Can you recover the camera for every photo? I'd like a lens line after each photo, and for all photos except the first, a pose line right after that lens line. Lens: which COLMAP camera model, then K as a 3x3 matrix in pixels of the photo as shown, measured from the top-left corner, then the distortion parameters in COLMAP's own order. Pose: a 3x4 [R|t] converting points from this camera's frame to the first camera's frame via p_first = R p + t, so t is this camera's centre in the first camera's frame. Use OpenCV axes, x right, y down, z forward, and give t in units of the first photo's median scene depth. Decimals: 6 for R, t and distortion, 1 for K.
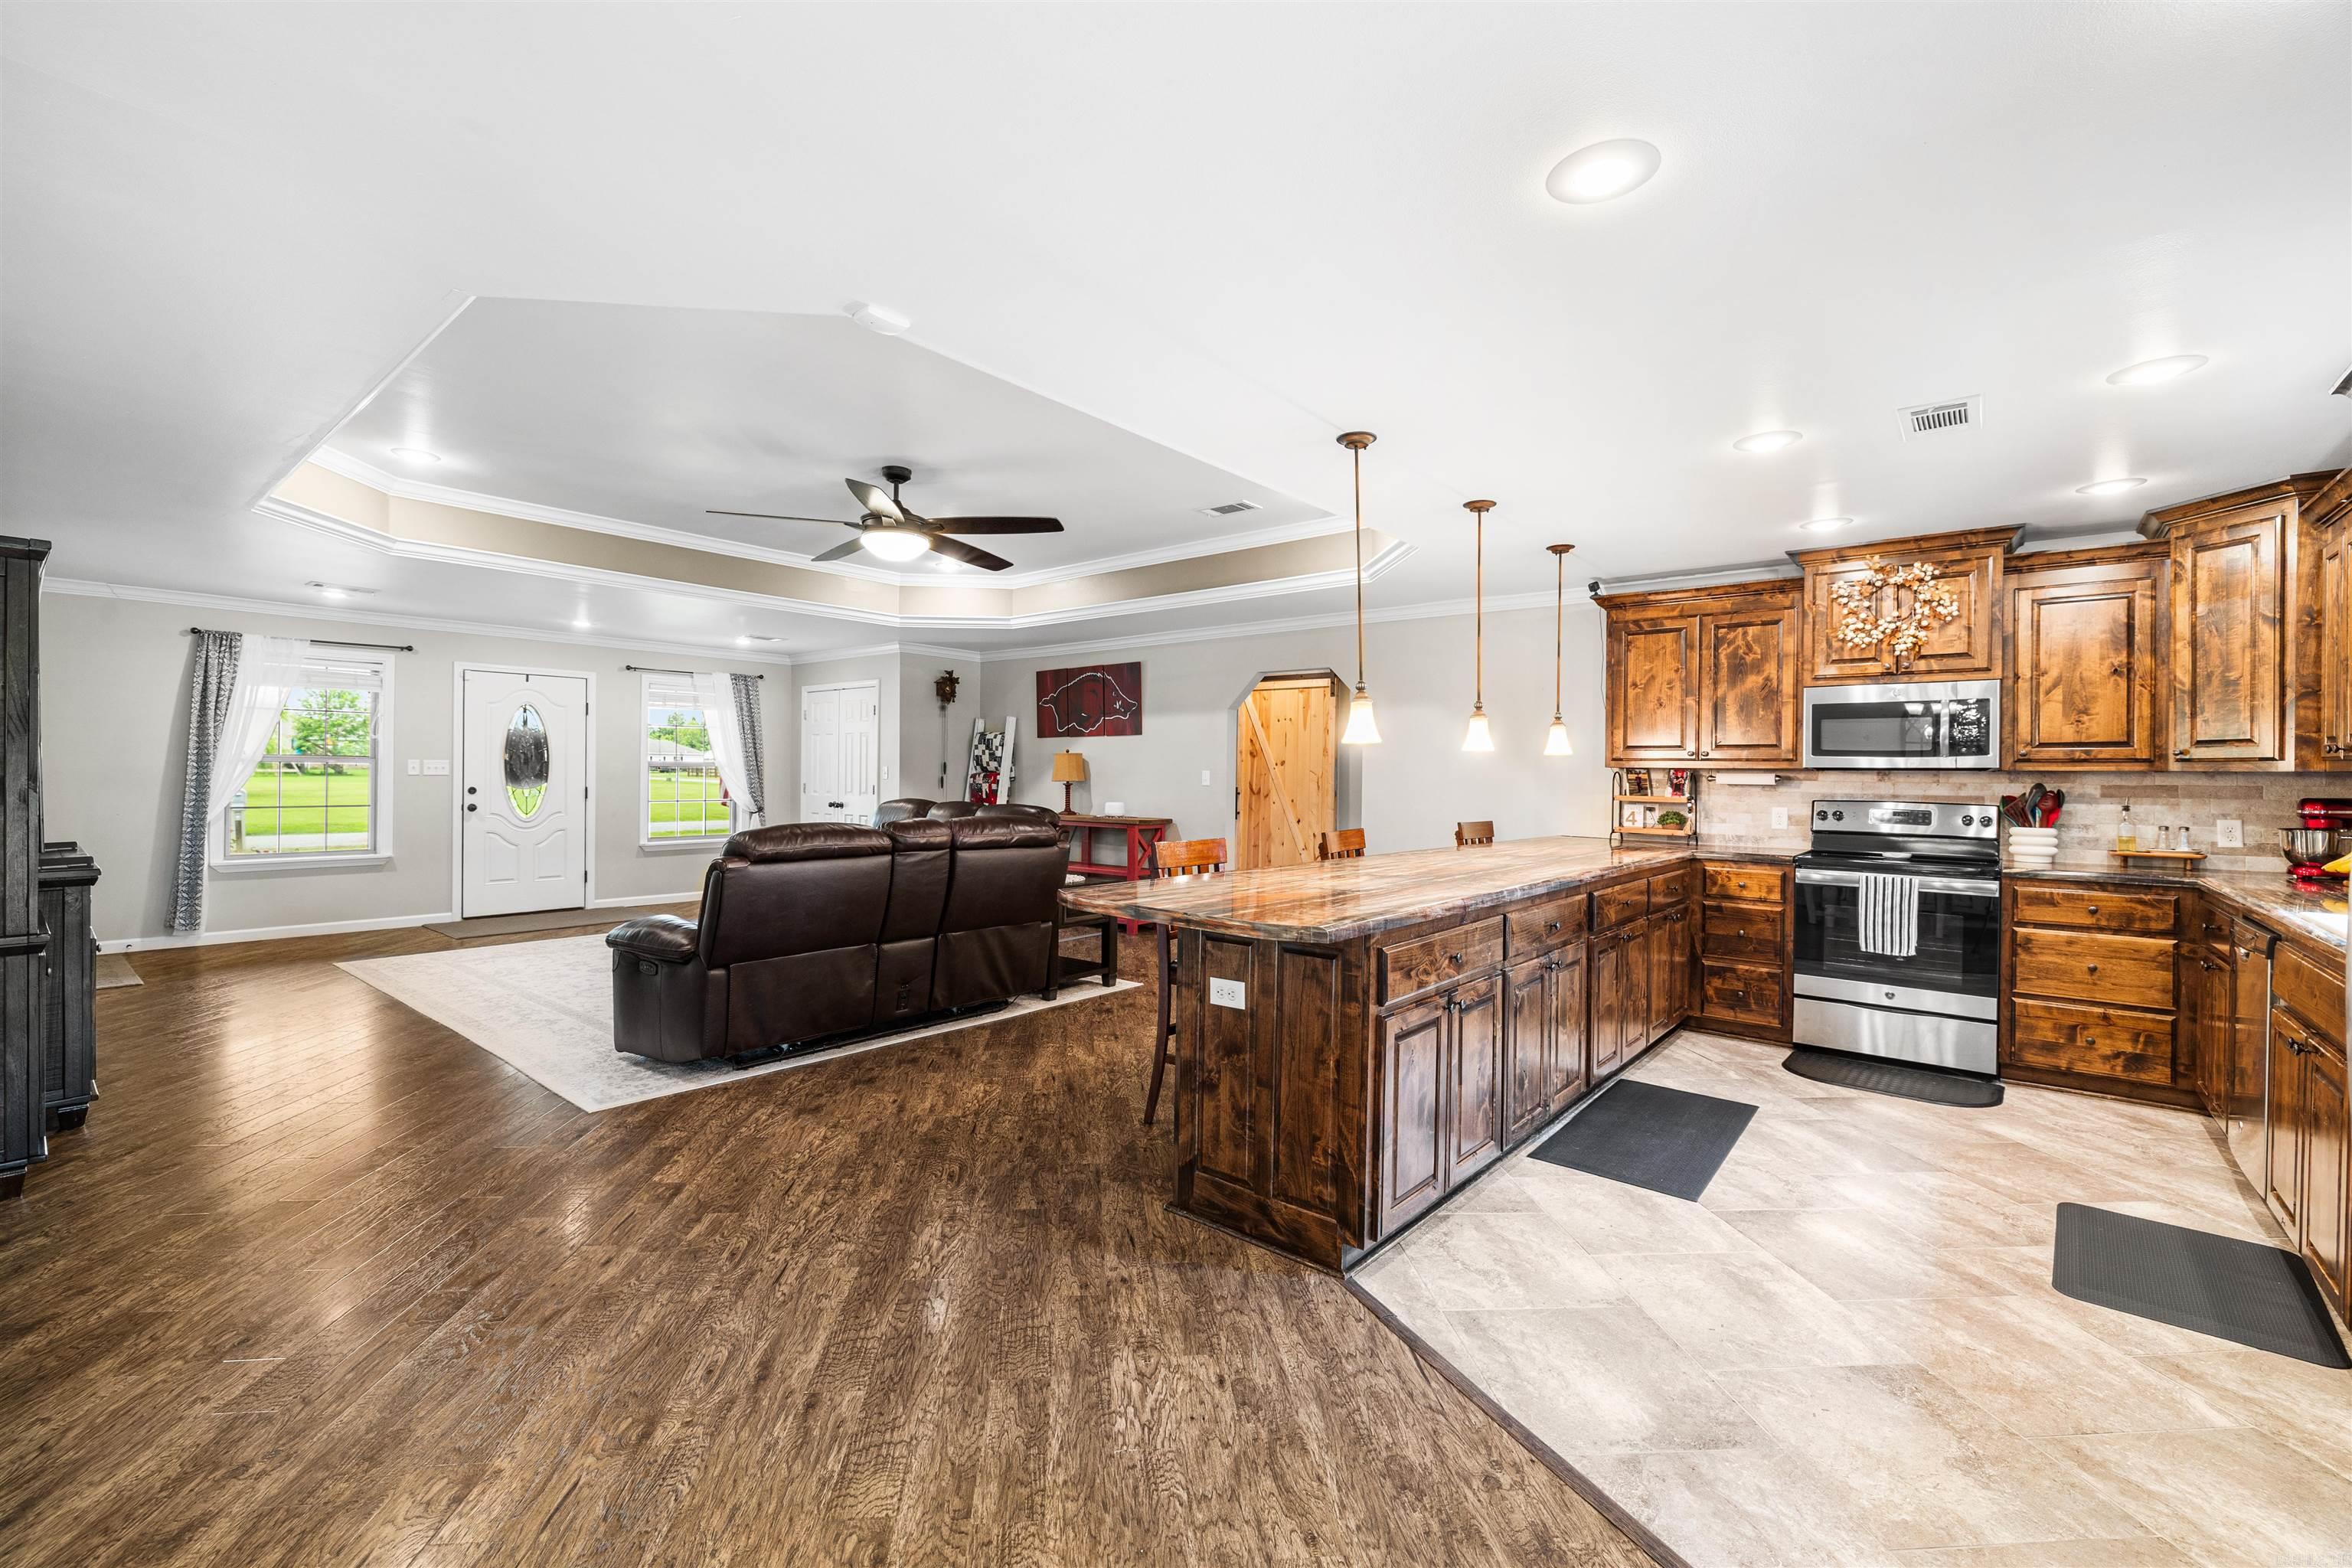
lens RADIAL K [[996.4, 0, 1173.4], [0, 996.4, 772.3], [0, 0, 1]] dist [-0.001324, 0.000084]
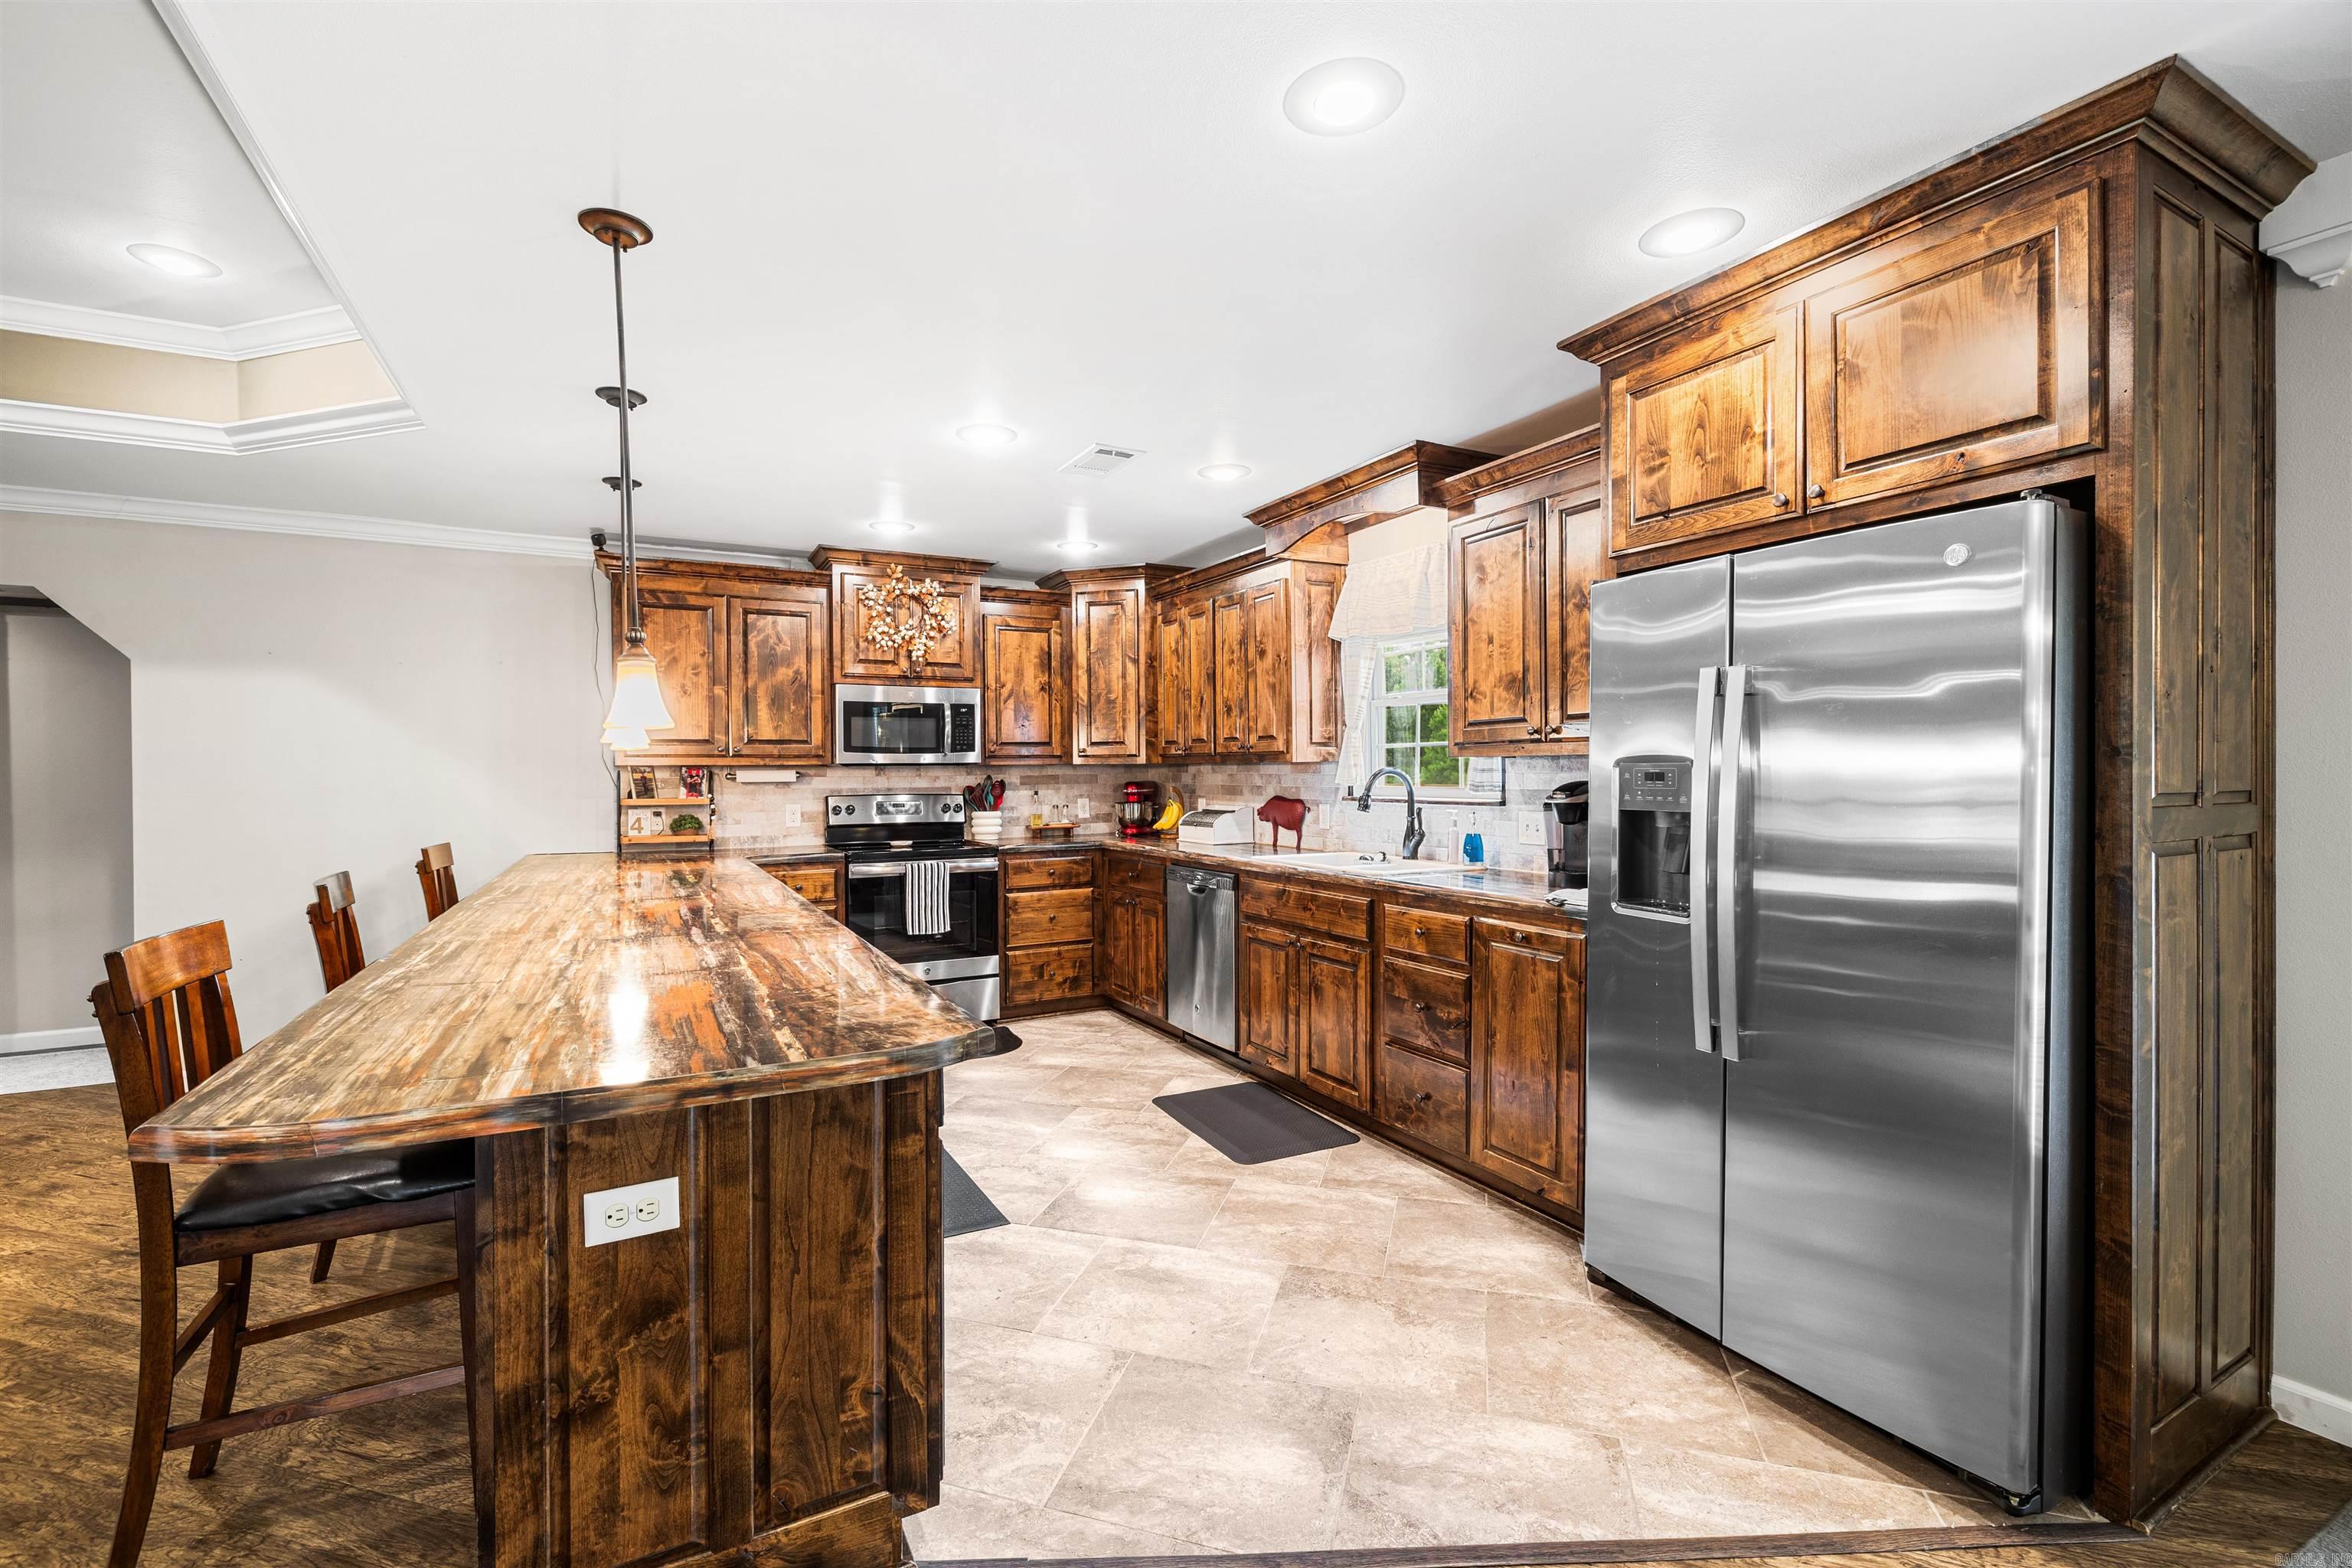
lens RADIAL K [[996.4, 0, 1176.0], [0, 996.4, 778.6], [0, 0, 1]] dist [-0.001324, 0.000084]
pose [[0.364149, -0.020855, 0.931107, -0.208277], [0.011802, 0.999772, 0.017777, -0.004147], [-0.931266, 0.004516, 0.364313, 0.364213]]
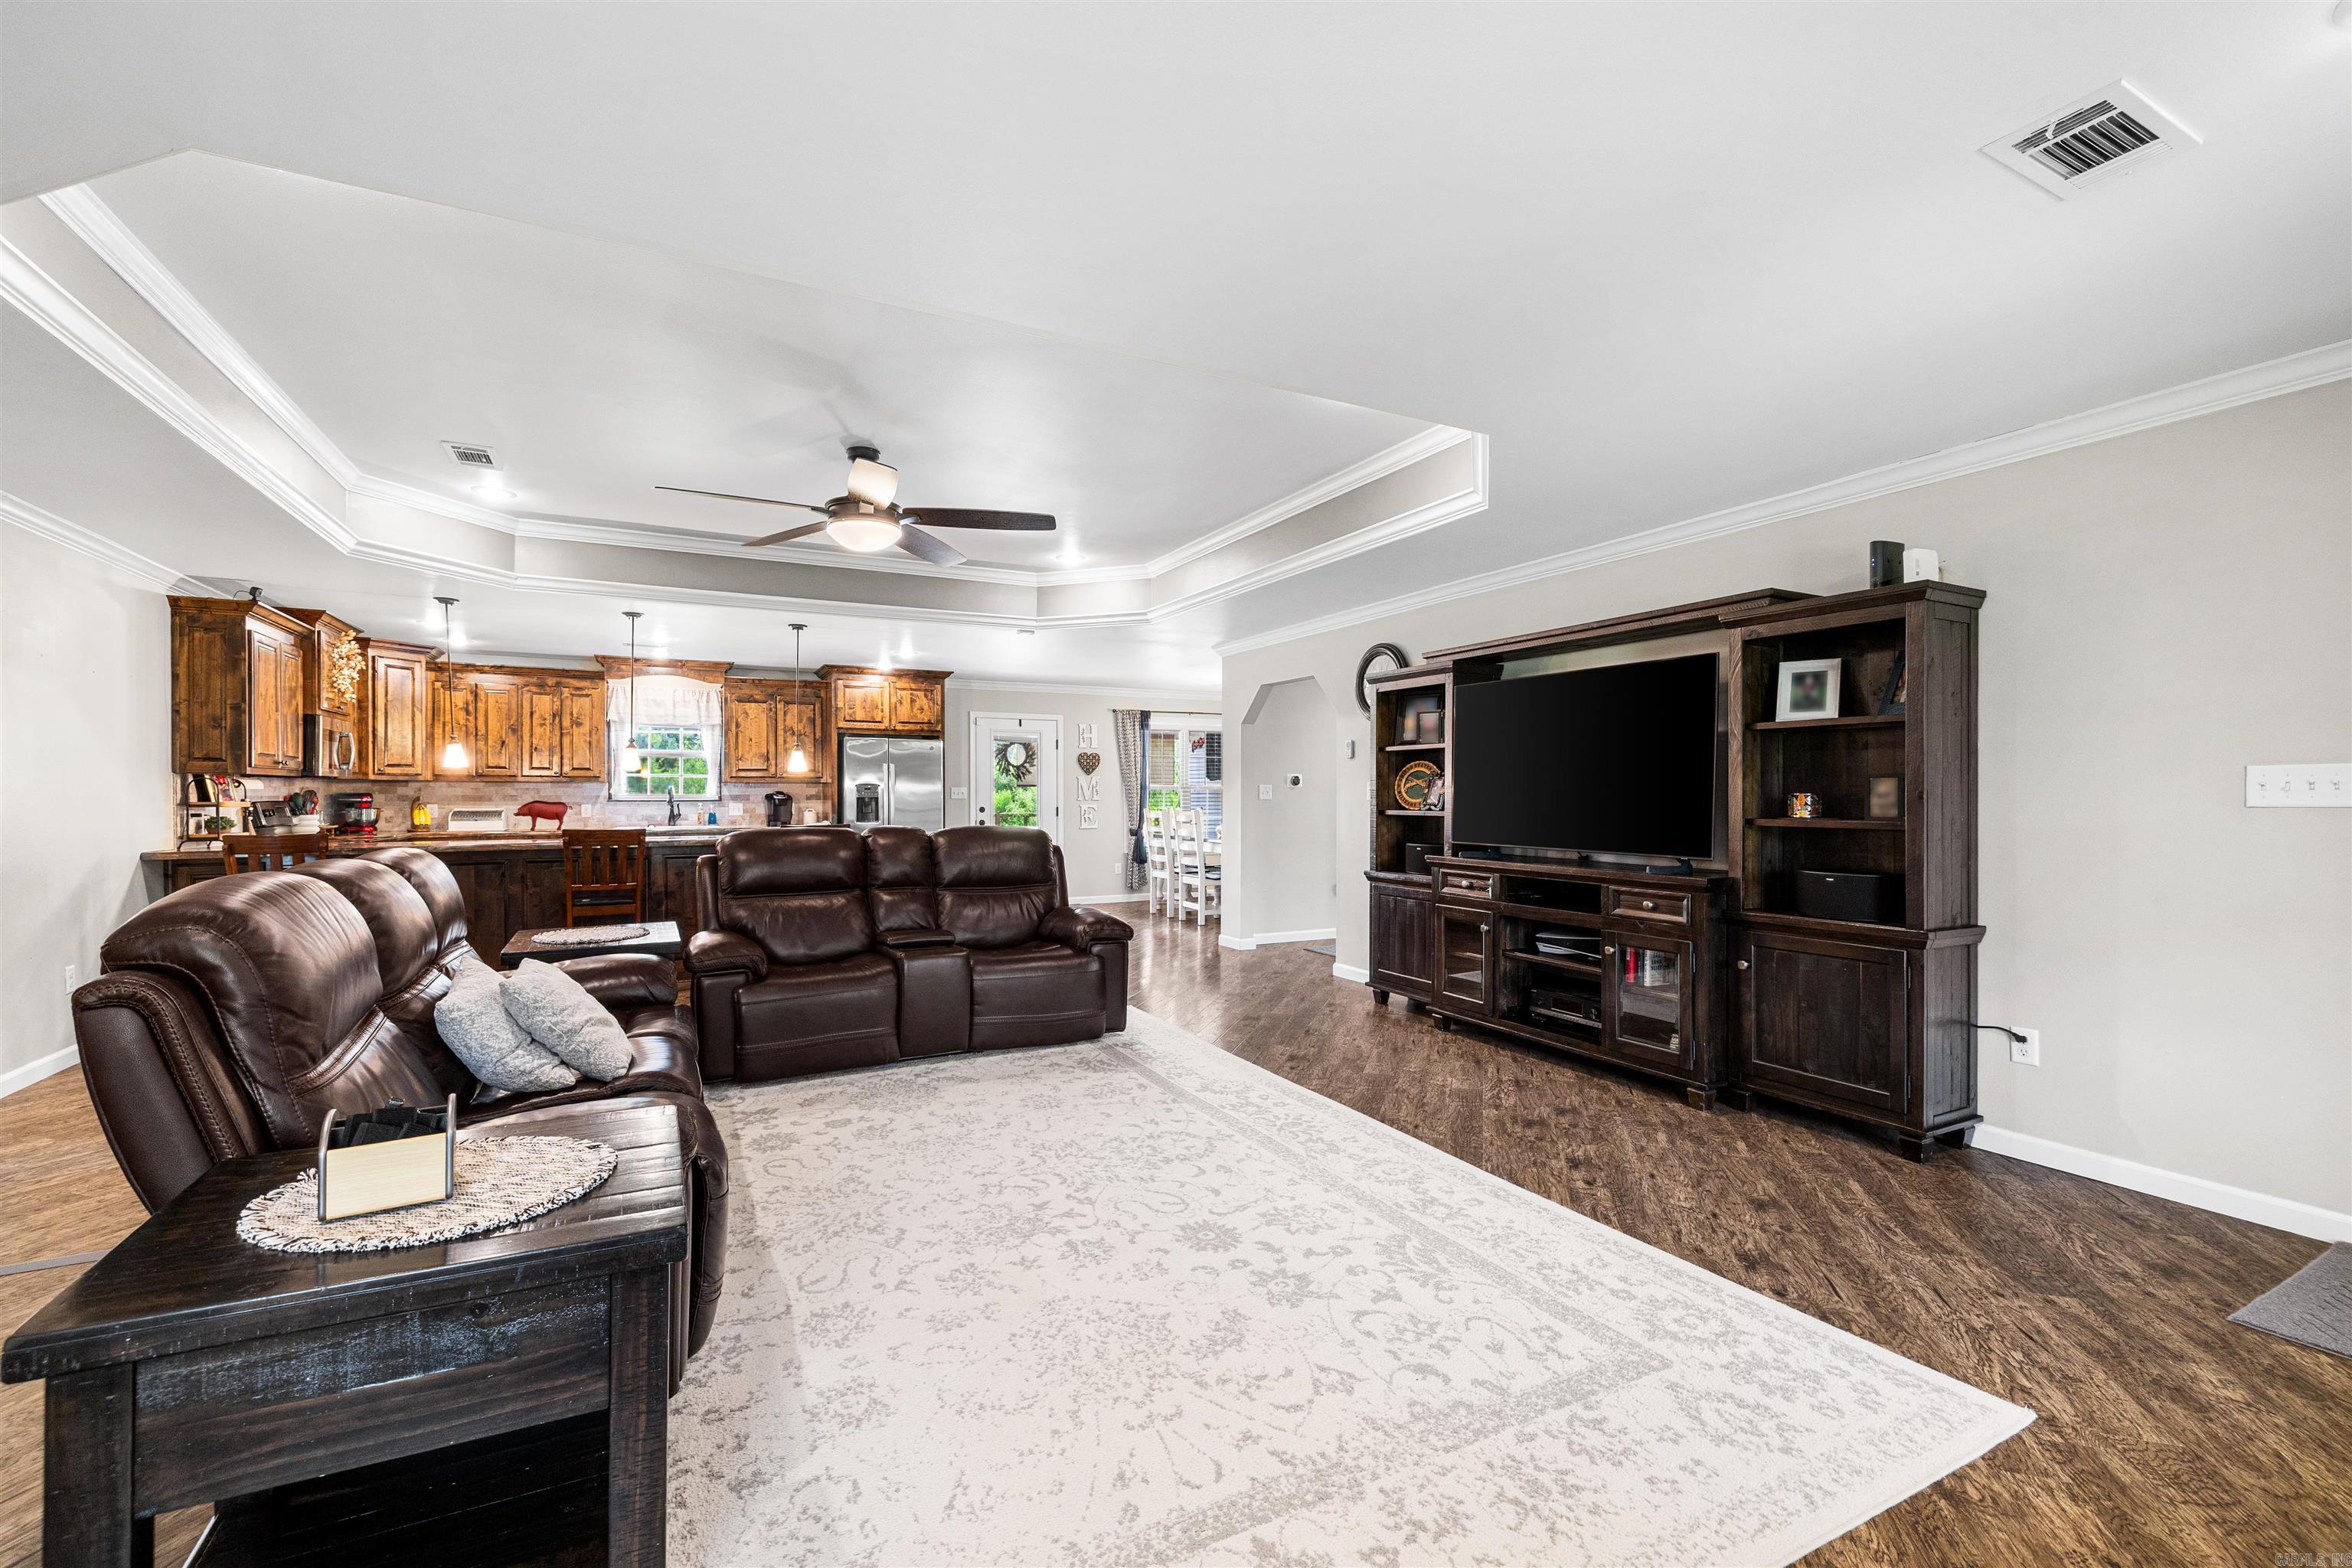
lens RADIAL K [[996.4, 0, 1182.5], [0, 996.4, 793.1], [0, 0, 1]] dist [-0.001324, 0.000084]
pose [[-0.931221, -0.010240, 0.364312, -1.056698], [-0.009660, 0.999948, 0.003414, 0.002277], [-0.364327, -0.000340, -0.931271, 2.118828]]
